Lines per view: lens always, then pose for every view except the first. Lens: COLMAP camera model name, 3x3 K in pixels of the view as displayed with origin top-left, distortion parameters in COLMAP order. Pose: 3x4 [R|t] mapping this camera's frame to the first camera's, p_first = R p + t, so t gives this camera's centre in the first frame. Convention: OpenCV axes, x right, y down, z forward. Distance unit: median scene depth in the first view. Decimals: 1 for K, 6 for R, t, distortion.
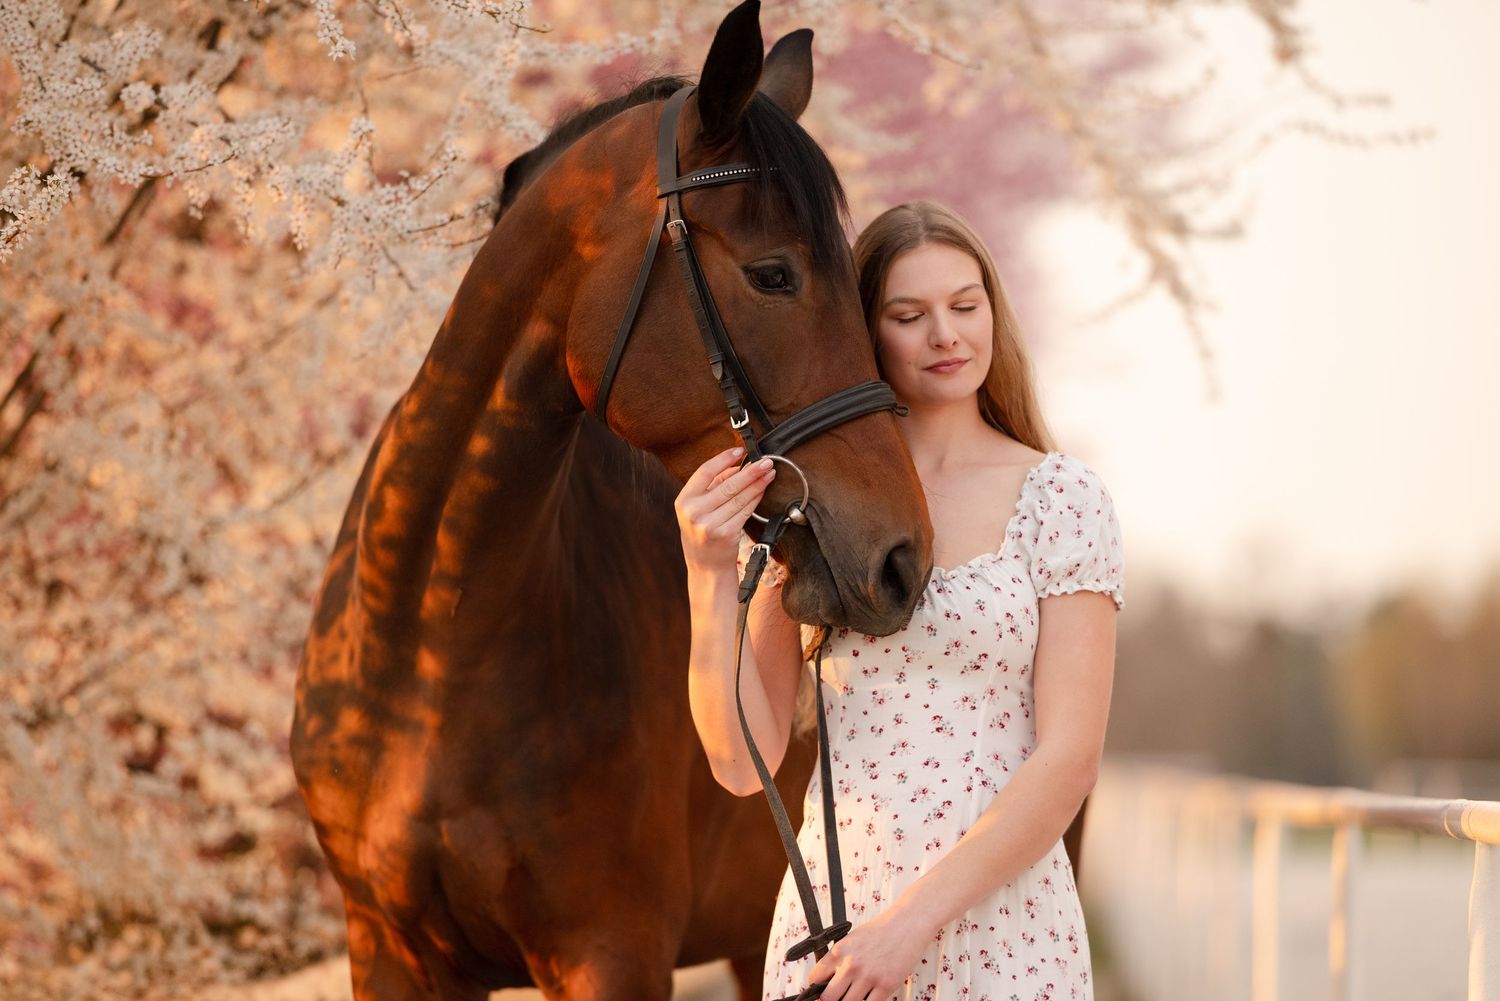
lens RADIAL K [[6607.5, 0, 747.0], [0, 6607.5, 500.7], [0, 0, 1]] dist [0.318945, 0.000000]
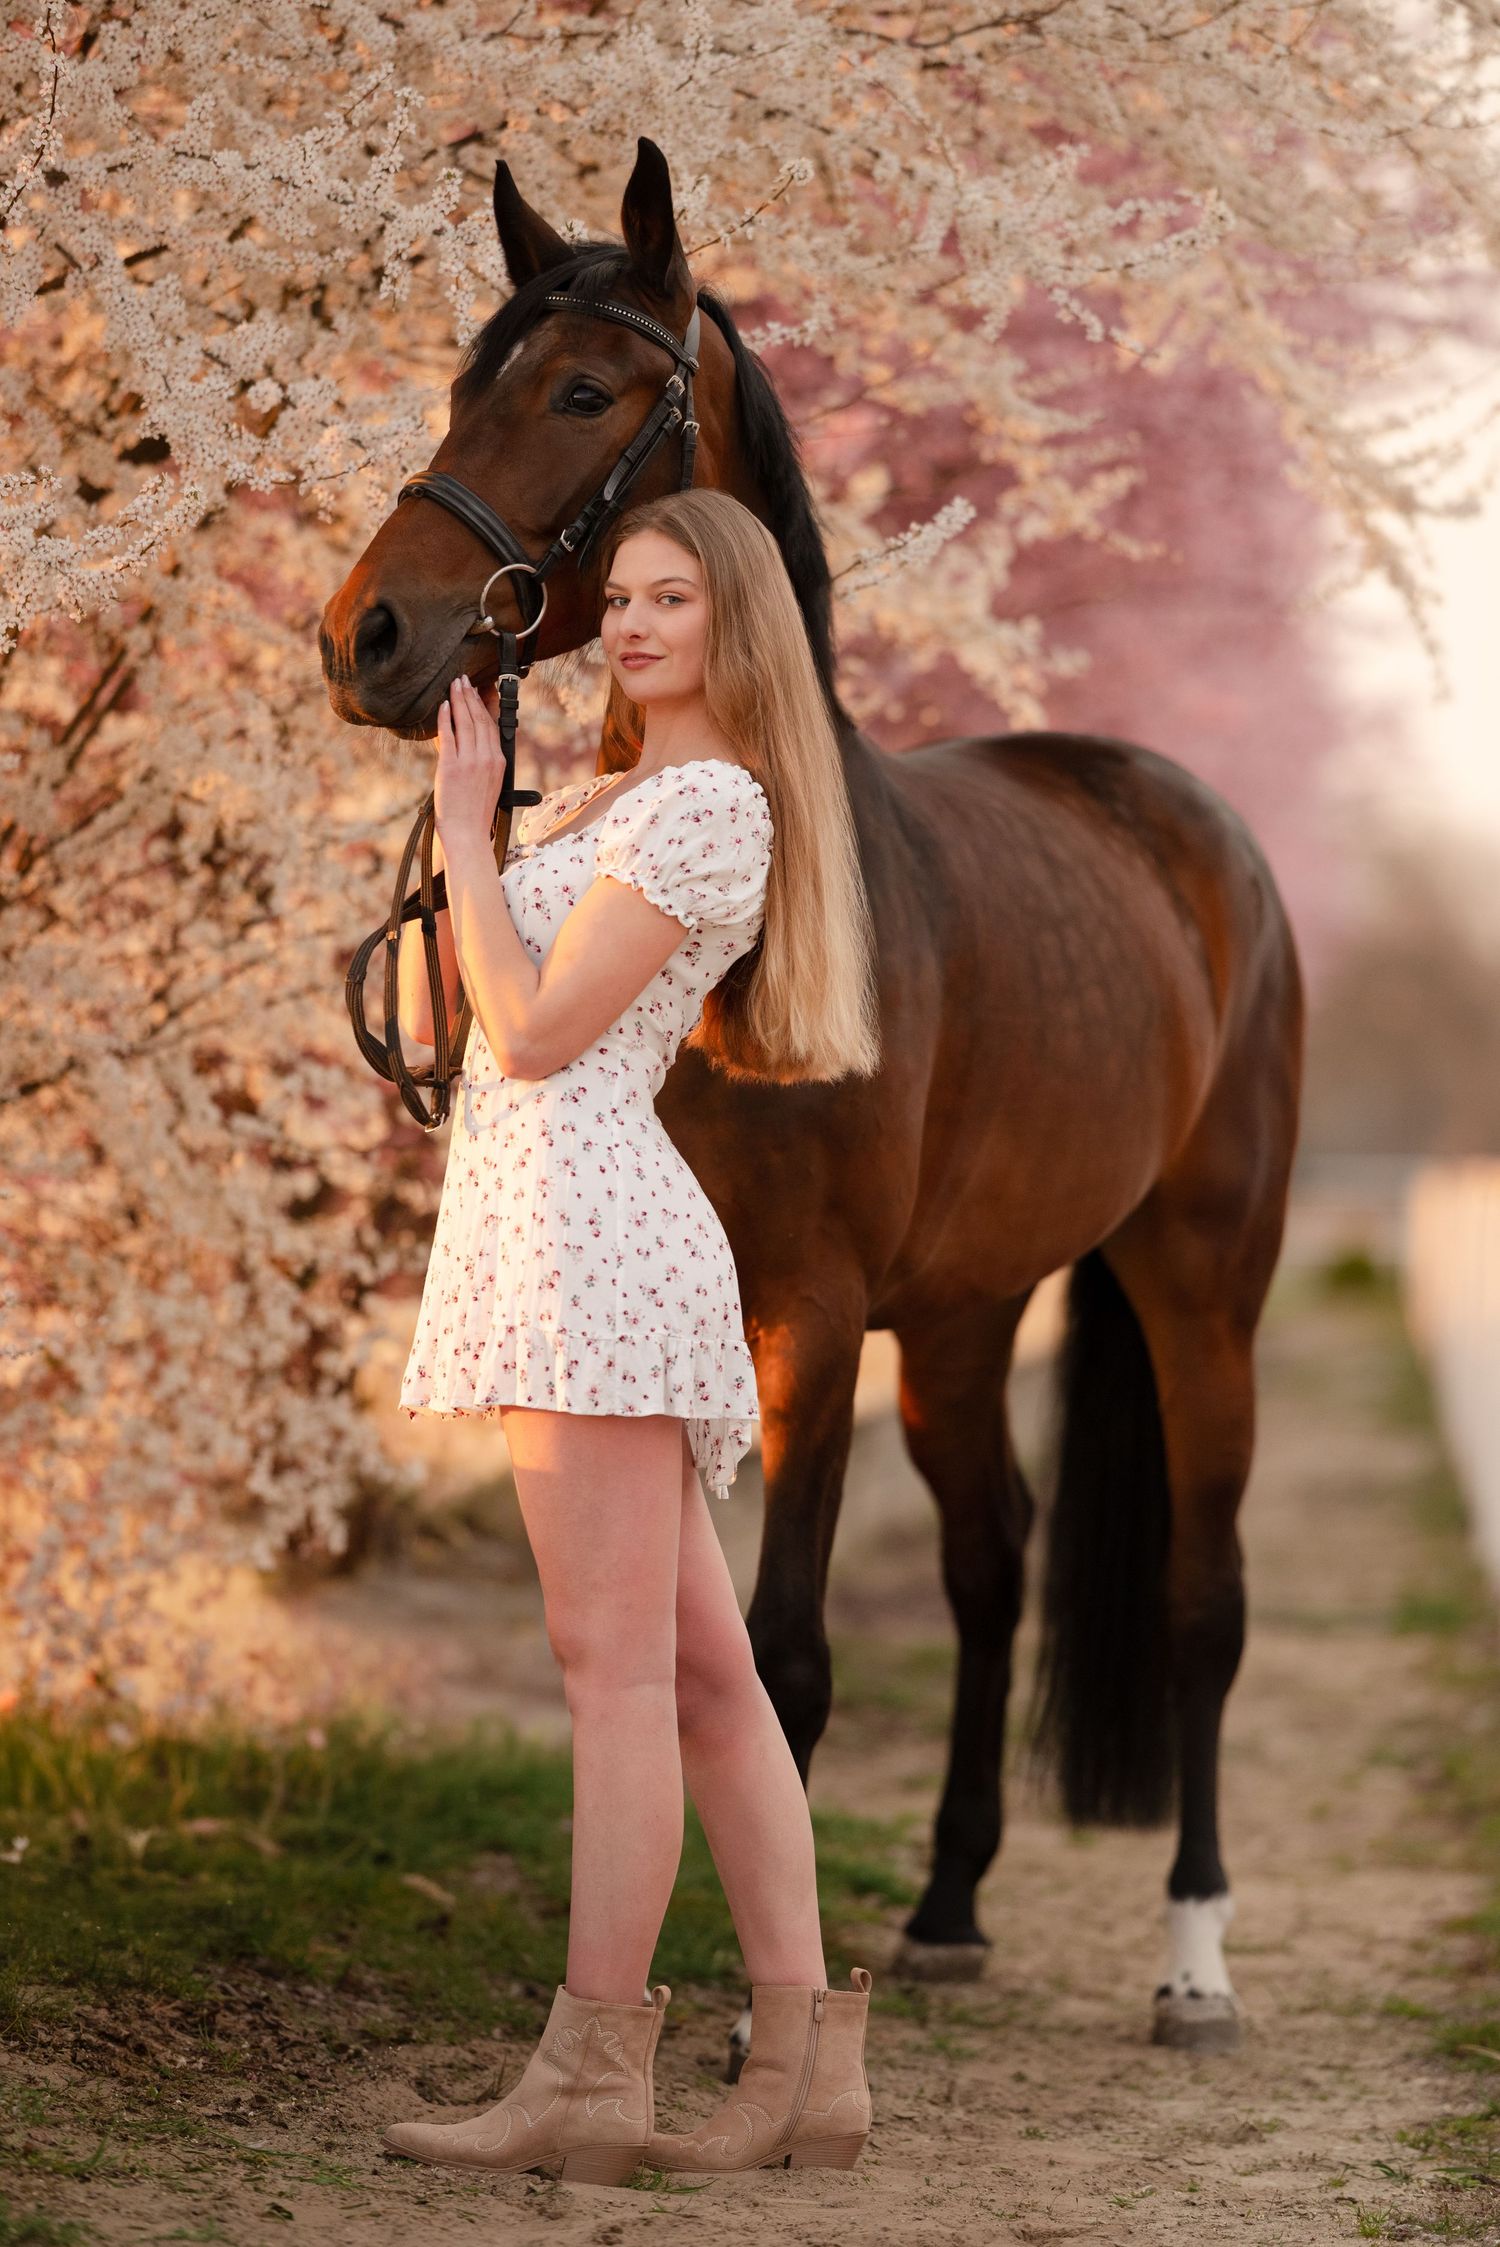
lens RADIAL K [[9898.1, 0, 749.8], [0, 9898.1, 1118.5], [0, 0, 1]] dist [0.318945, 0.000000]
pose [[0.999790, 0.008191, -0.018766, 0.005448], [-0.007525, 0.999349, 0.035273, -0.007714], [0.019043, -0.035125, 0.999201, -0.423537]]
